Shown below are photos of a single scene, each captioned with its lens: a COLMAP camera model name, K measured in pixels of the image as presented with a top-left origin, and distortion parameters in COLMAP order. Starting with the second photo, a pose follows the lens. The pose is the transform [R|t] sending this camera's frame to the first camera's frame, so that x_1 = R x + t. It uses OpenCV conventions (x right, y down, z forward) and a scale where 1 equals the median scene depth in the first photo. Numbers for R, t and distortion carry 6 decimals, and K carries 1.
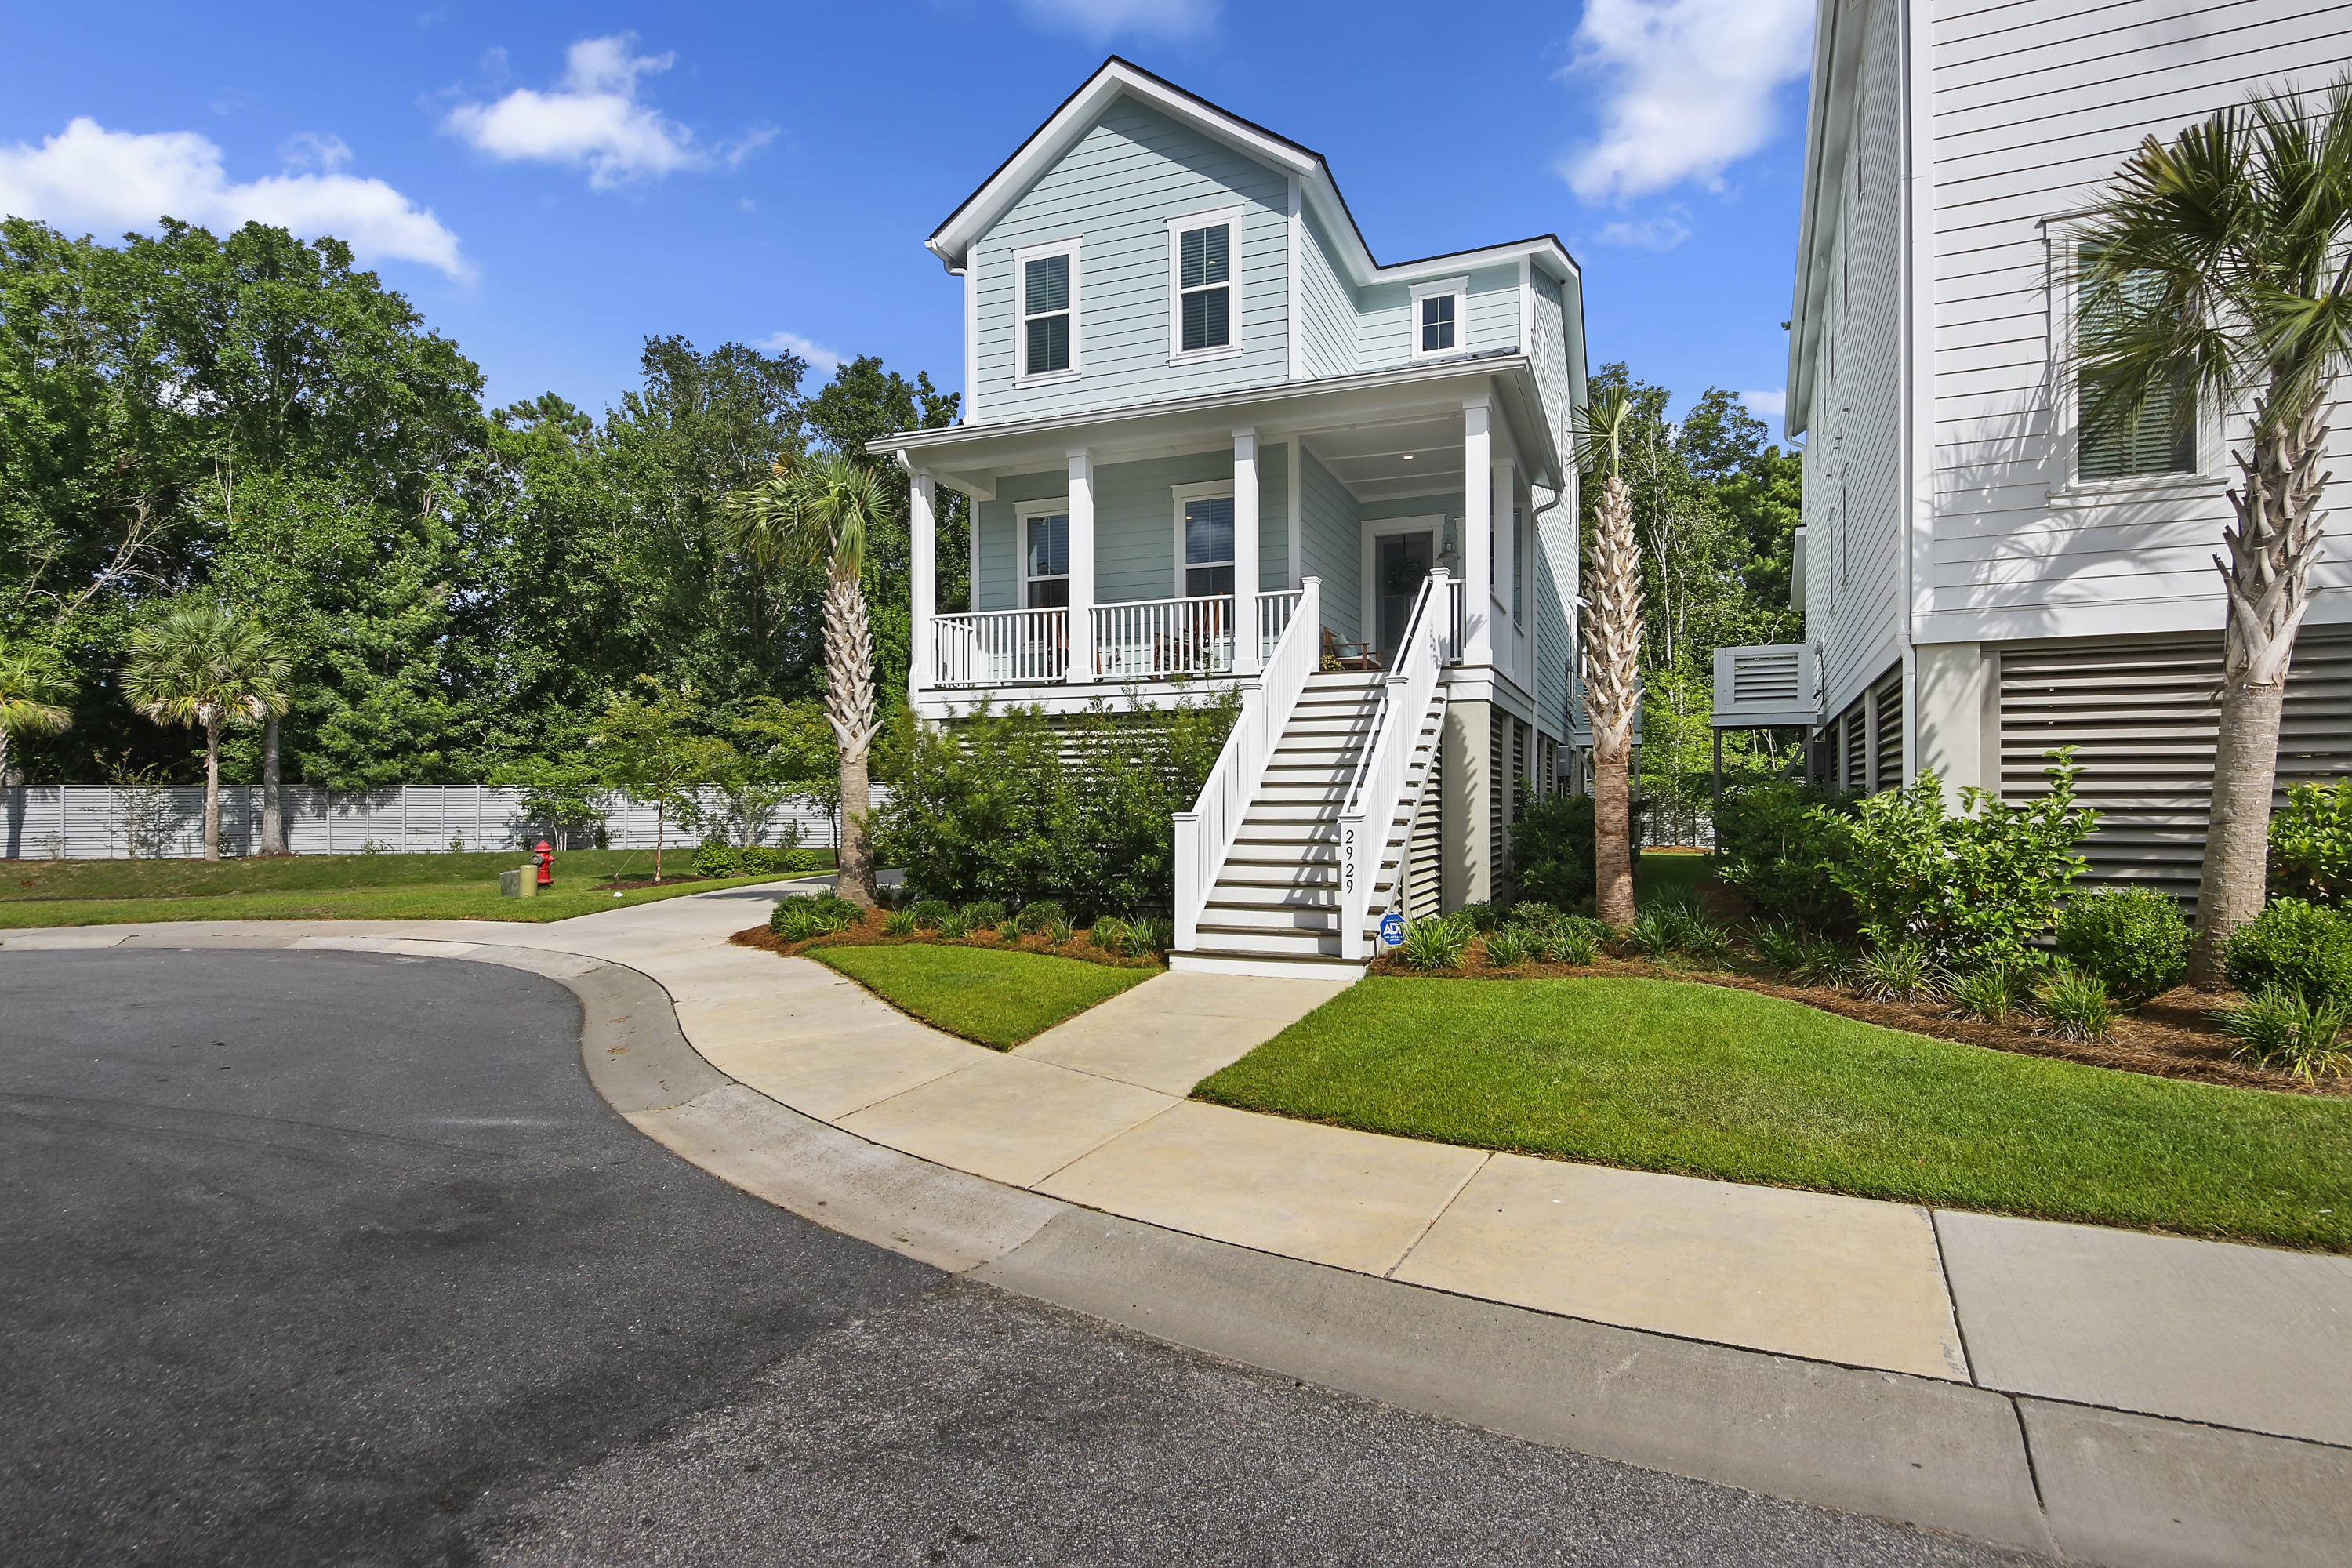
lens RADIAL K [[1190.1, 0, 1170.9], [0, 1190.1, 793.8], [0, 0, 1]] dist [0.000992, -0.000260]
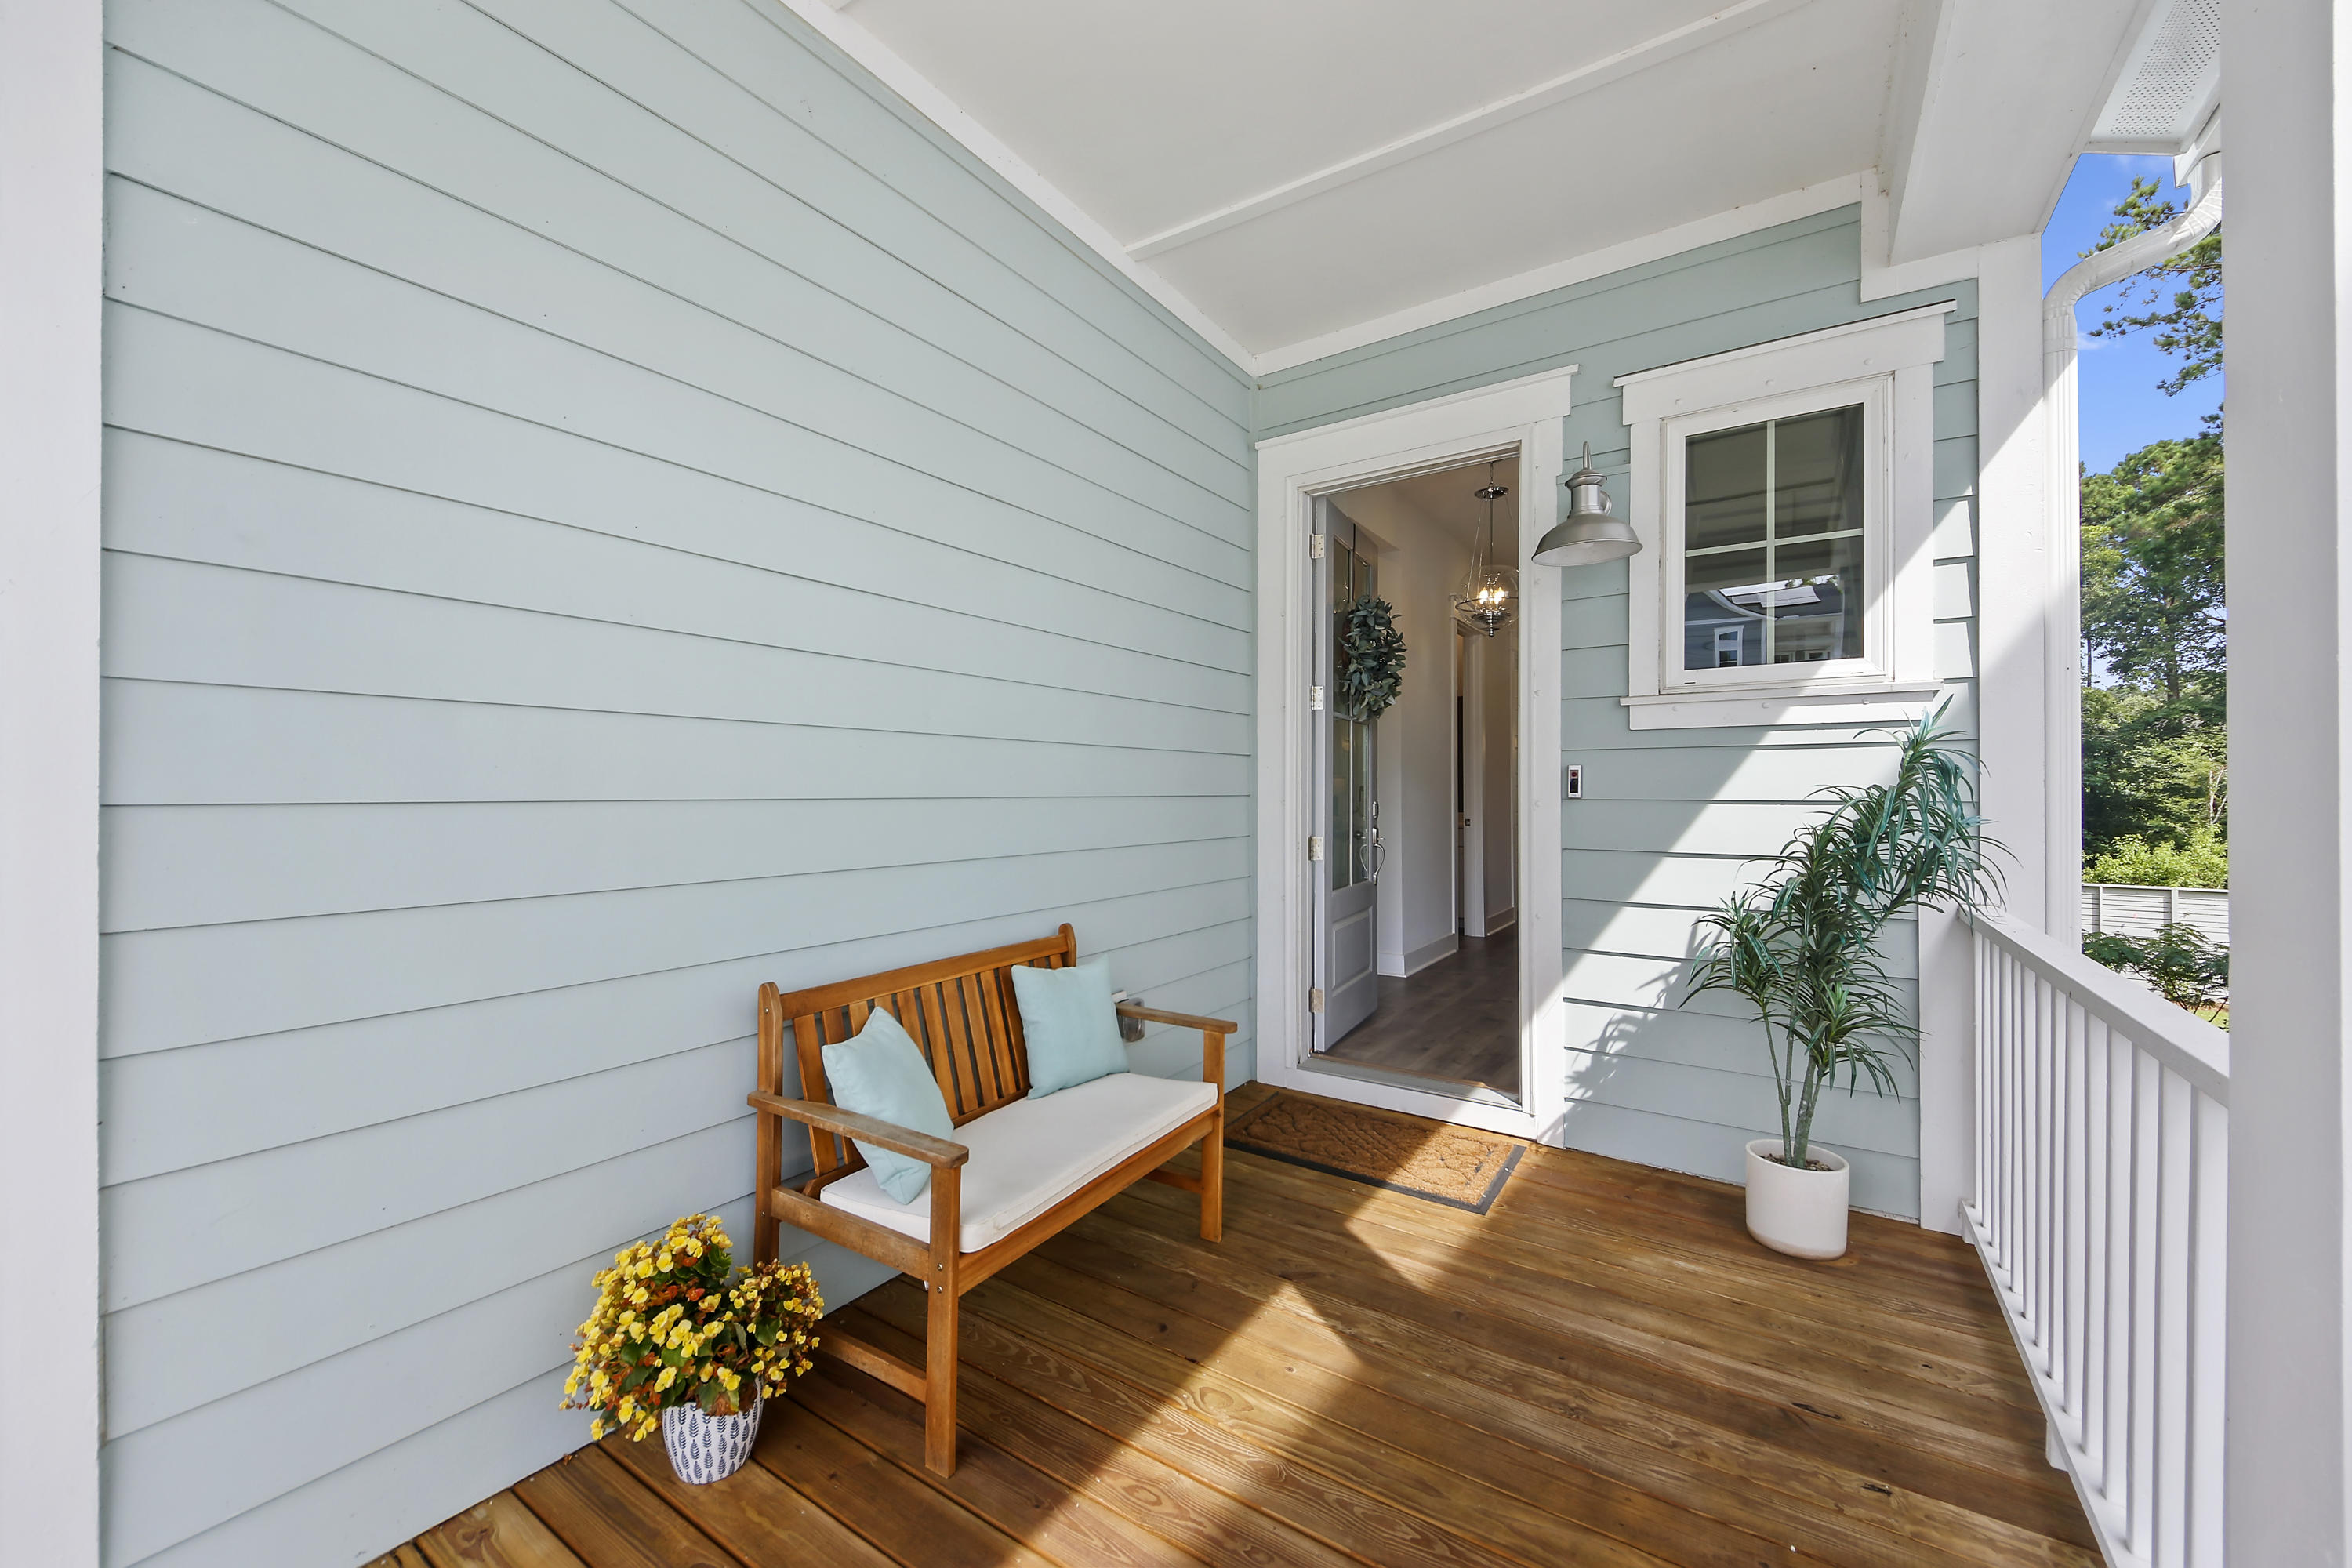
lens RADIAL K [[903.6, 0, 1182.9], [0, 903.6, 789.4], [0, 0, 1]] dist [0.022069, -0.000019]
pose [[0.981209, 0.002653, -0.192930, 0.249482], [-0.002433, 0.999996, 0.001379, -0.194895], [0.192933, -0.000884, 0.981211, 1.049878]]
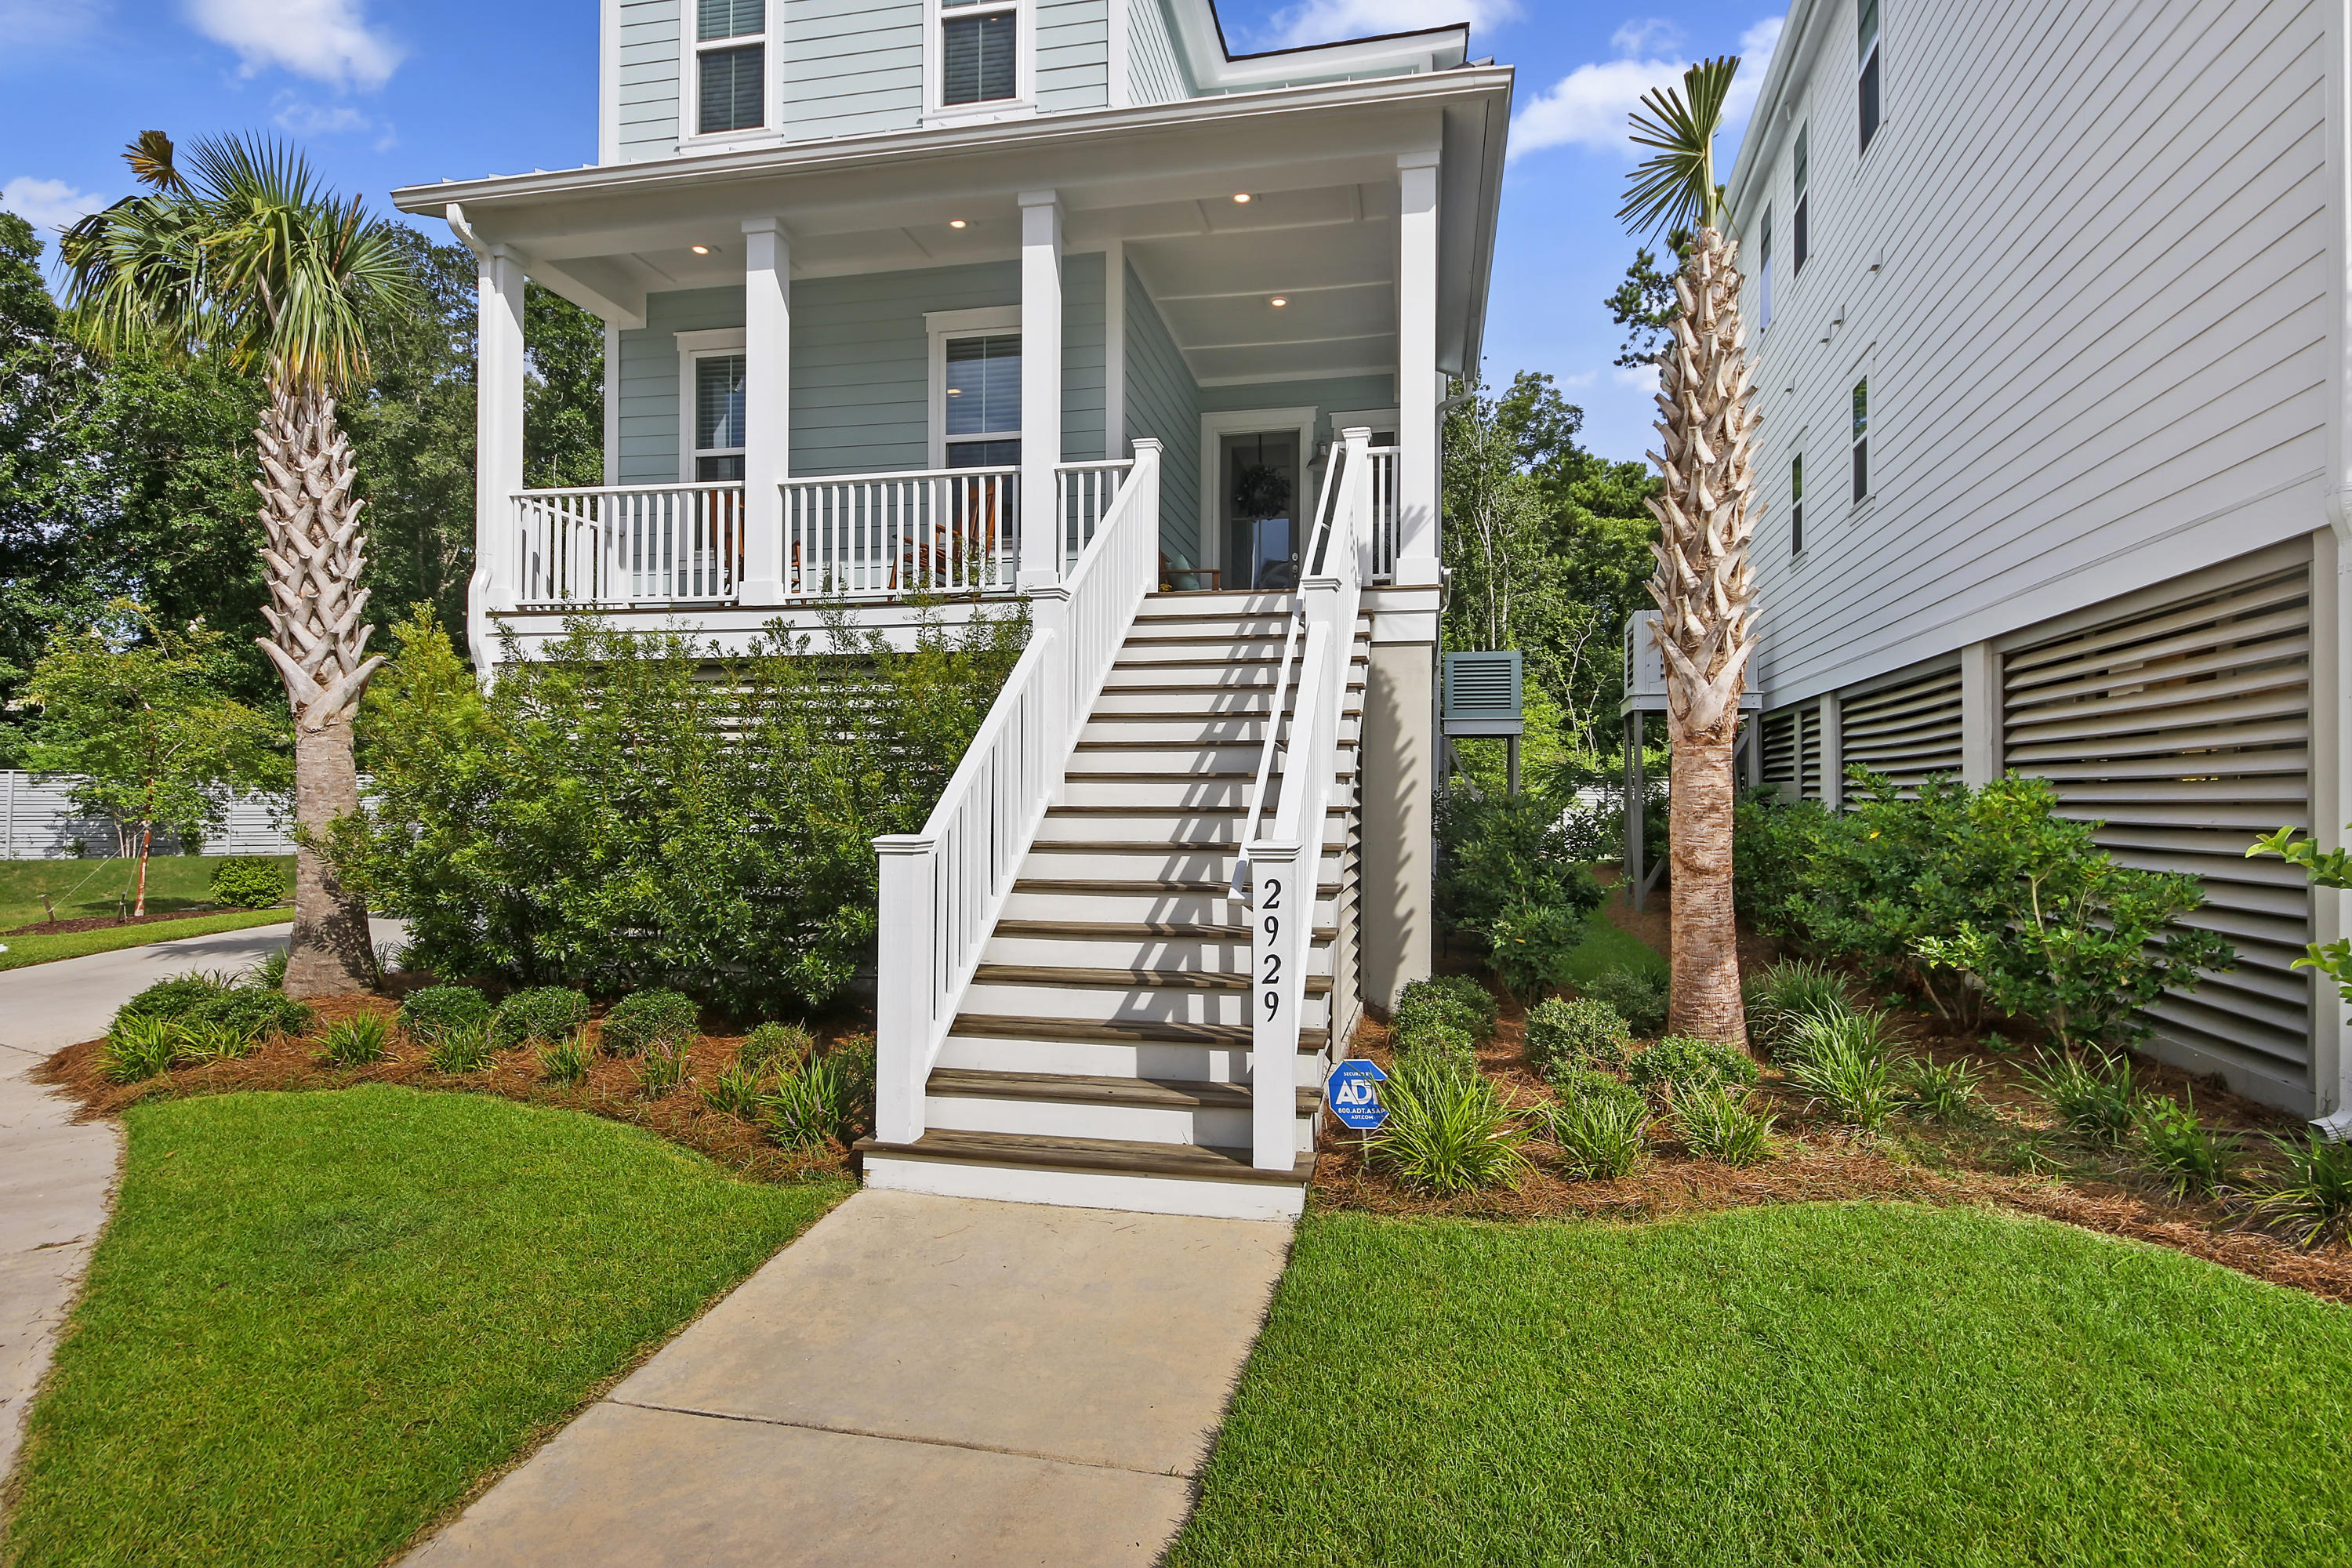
lens RADIAL K [[1204.0, 0, 1176.0], [0, 1204.0, 784.0], [0, 0, 1]] dist [0.000105, -0.001892]
pose [[0.983671, 0.009065, 0.179746, 0.022872], [-0.008187, 0.999951, -0.005625, -0.001552], [-0.179788, 0.004062, 0.983697, 0.386211]]
